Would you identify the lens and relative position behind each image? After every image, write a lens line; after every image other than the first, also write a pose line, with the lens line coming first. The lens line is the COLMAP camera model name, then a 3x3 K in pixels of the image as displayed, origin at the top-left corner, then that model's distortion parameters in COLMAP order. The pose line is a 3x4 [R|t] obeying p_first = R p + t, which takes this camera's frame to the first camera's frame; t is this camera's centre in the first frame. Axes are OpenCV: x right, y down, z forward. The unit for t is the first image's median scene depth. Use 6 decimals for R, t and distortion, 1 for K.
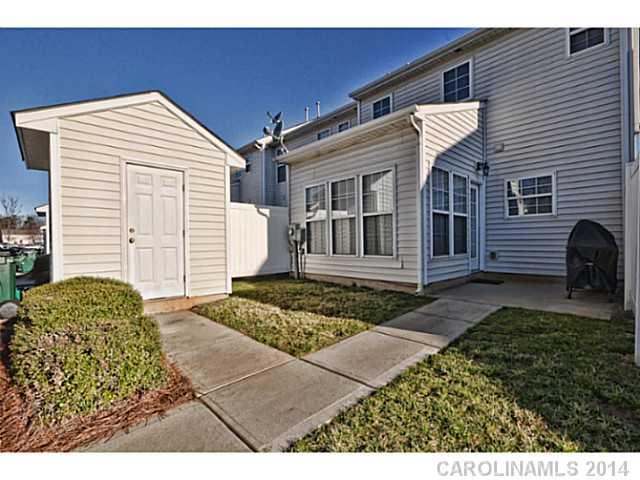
lens RADIAL K [[303.8, 0, 315.3], [0, 303.8, 242.5], [0, 0, 1]] dist [0.017984, -0.000327]
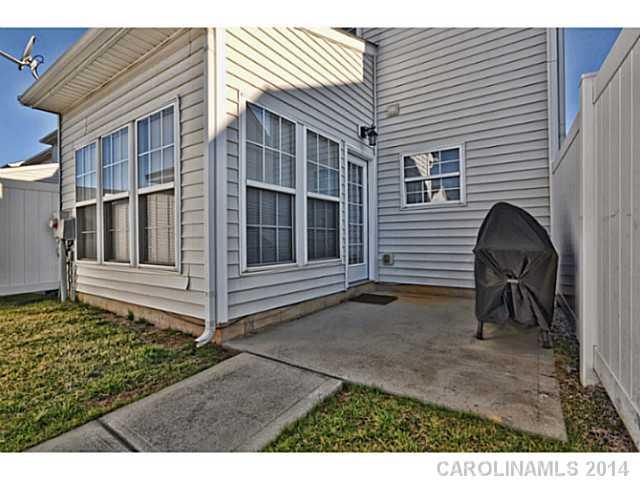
lens RADIAL K [[252.2, 0, 320.0], [0, 252.2, 240.0], [0, 0, 1]] dist [-0.001131, 0.000091]
pose [[0.994804, 0.001370, 0.101799, 0.390238], [-0.000496, 0.999963, -0.008608, 0.001711], [-0.101807, 0.008513, 0.994768, 0.453999]]
